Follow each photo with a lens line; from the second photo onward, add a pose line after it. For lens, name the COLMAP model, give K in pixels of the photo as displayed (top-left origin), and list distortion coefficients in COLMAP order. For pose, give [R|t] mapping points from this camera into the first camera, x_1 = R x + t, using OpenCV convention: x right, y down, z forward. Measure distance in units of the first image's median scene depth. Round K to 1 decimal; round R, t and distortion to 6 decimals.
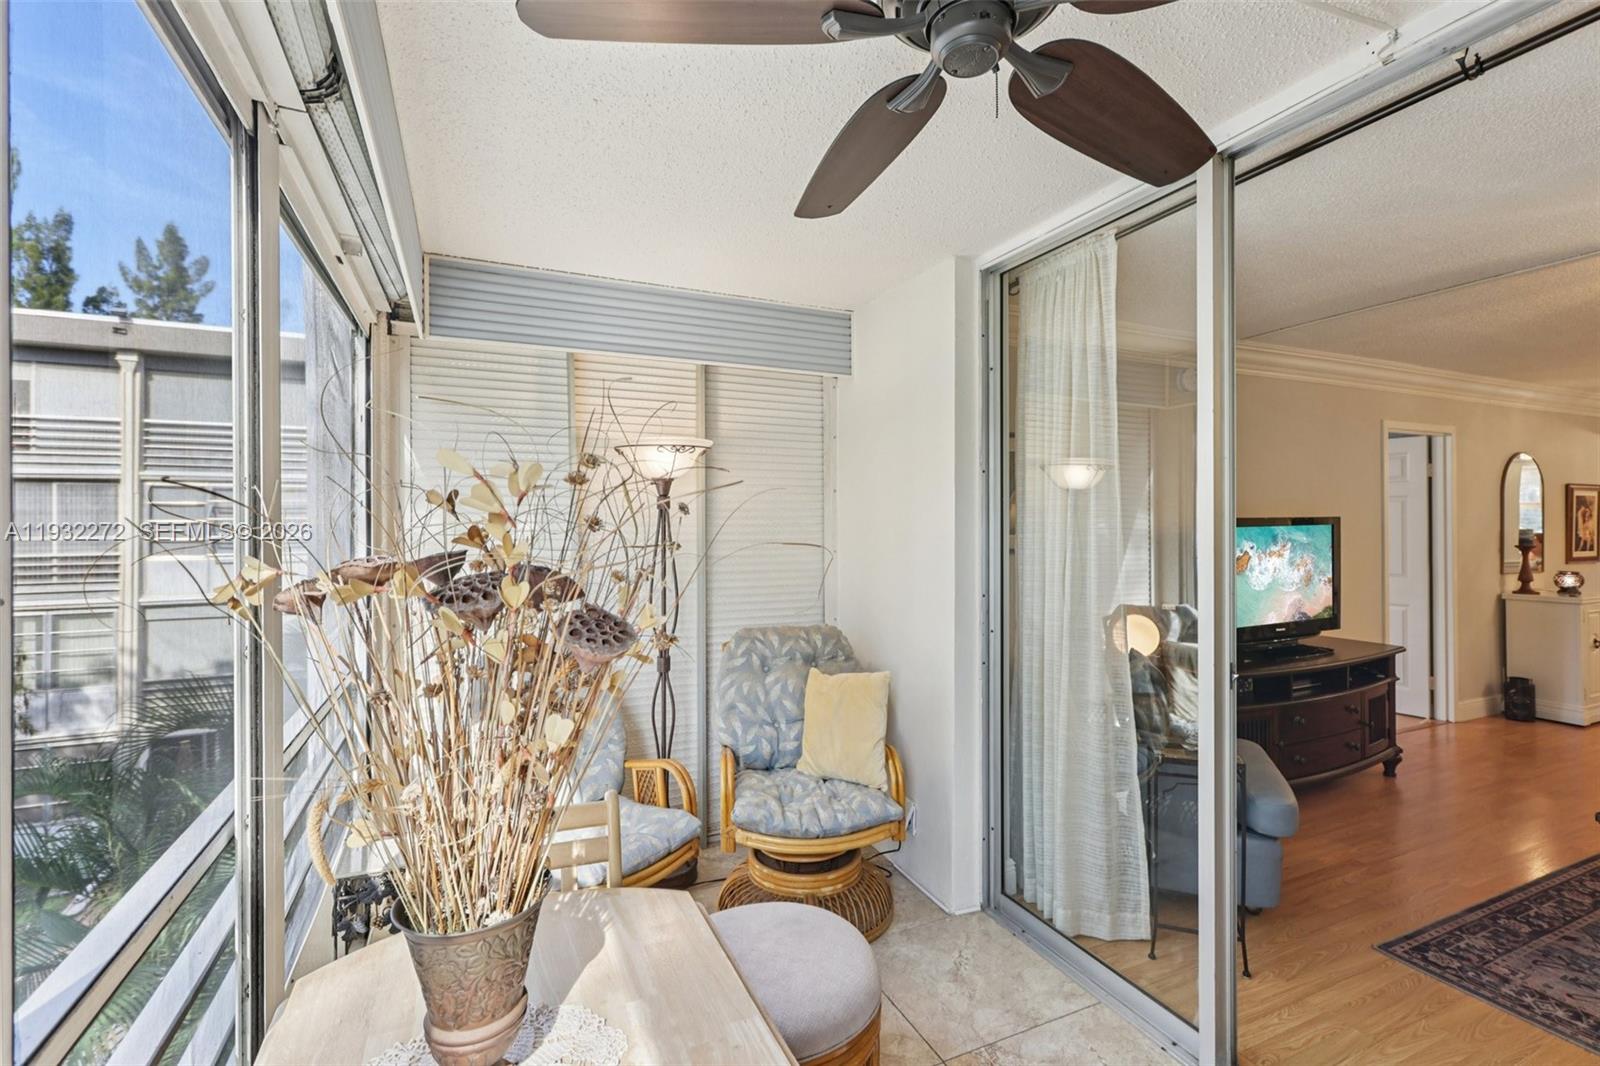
lens RADIAL K [[707.9, 0, 797.7], [0, 707.9, 529.0], [0, 0, 1]] dist [-0.000294, 0.000373]
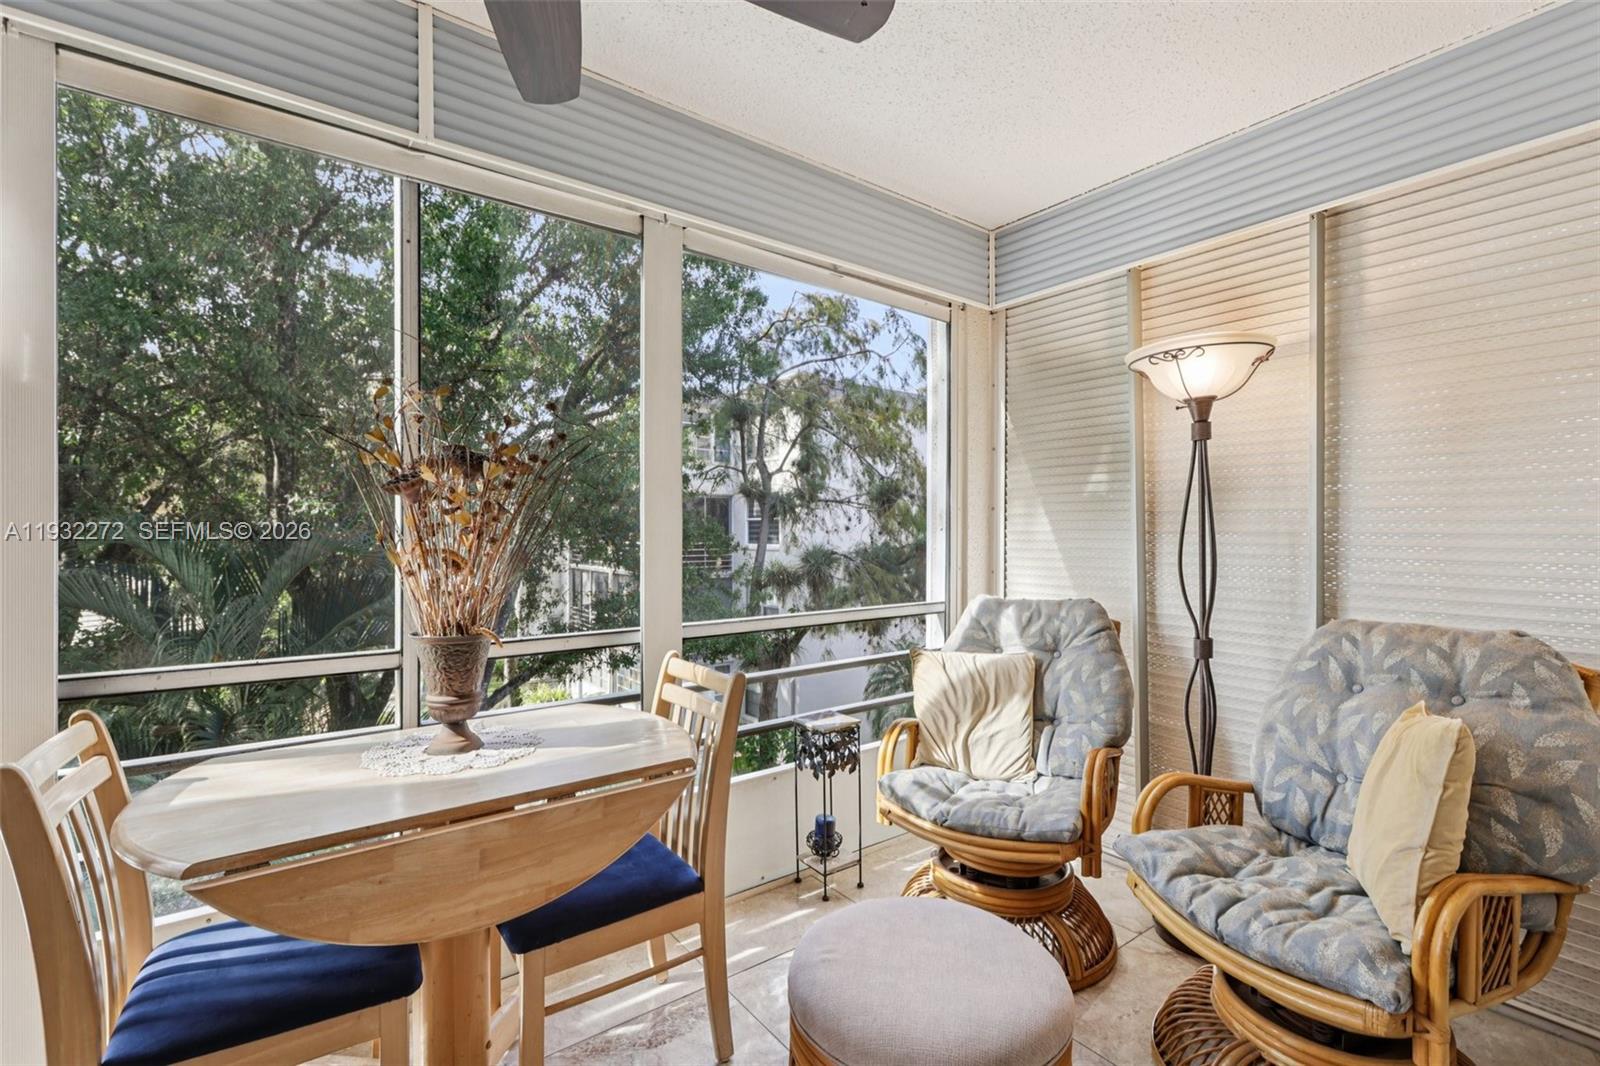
lens RADIAL K [[707.9, 0, 797.7], [0, 707.9, 529.0], [0, 0, 1]] dist [-0.000294, 0.000373]
pose [[0.236887, 0.003325, -0.971531, 0.427278], [-0.007408, 0.999971, 0.001616, 0.065996], [0.971509, 0.006814, 0.236905, 0.399996]]
